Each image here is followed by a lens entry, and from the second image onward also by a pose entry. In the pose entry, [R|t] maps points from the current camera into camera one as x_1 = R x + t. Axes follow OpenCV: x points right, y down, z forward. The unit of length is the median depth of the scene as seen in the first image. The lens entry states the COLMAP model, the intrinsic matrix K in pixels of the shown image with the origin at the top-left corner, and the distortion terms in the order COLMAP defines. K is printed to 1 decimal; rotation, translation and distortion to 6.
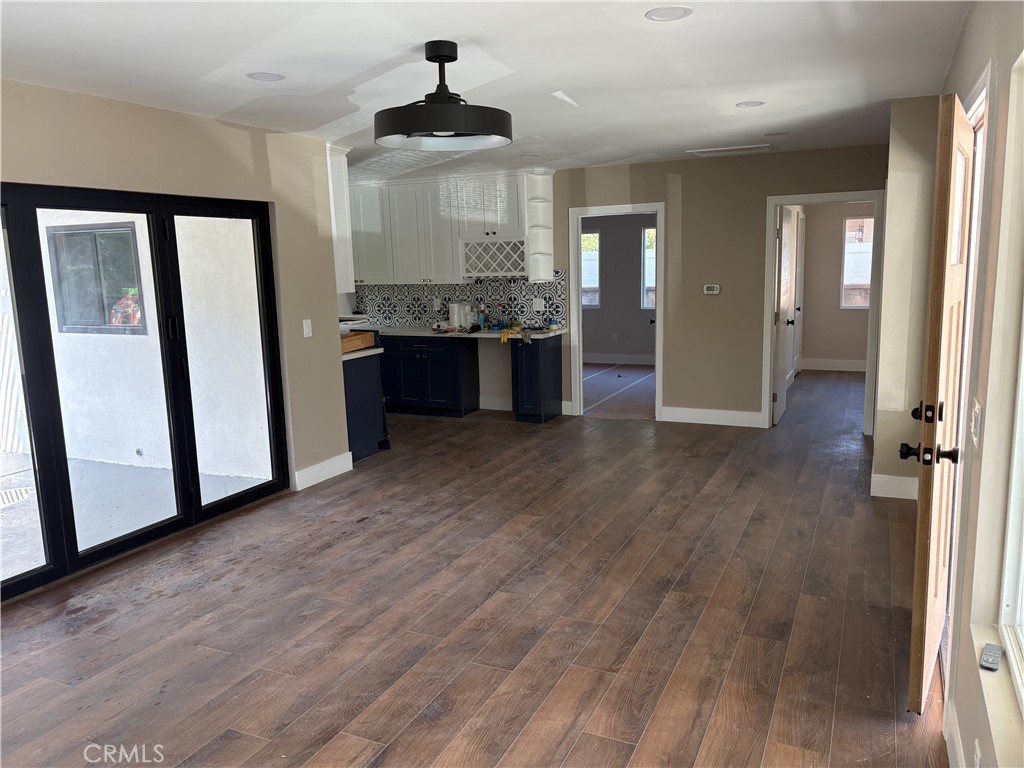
lens RADIAL K [[786.4, 0, 509.8], [0, 786.4, 387.7], [0, 0, 1]] dist [0.054045, -0.048609]
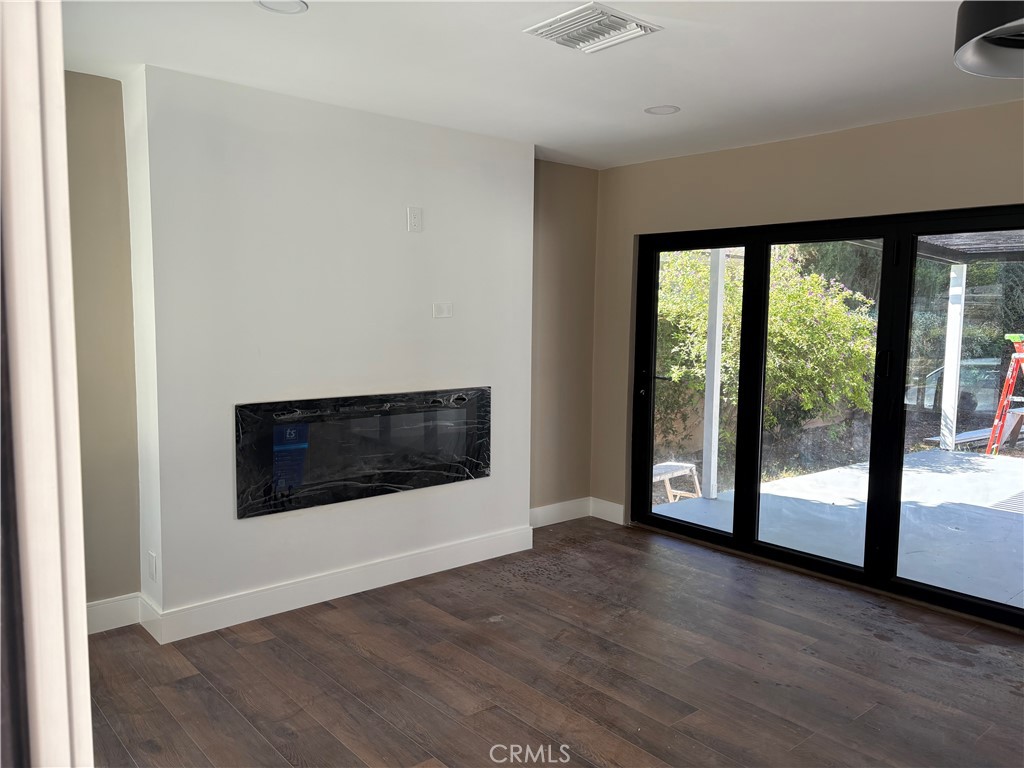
lens RADIAL K [[786.4, 0, 509.8], [0, 786.4, 387.7], [0, 0, 1]] dist [0.054045, -0.048609]
pose [[-0.413621, 0.114693, -0.903196, 0.448682], [-0.145347, 0.970992, 0.189864, -0.110763], [0.898772, 0.209809, -0.384953, 0.714058]]
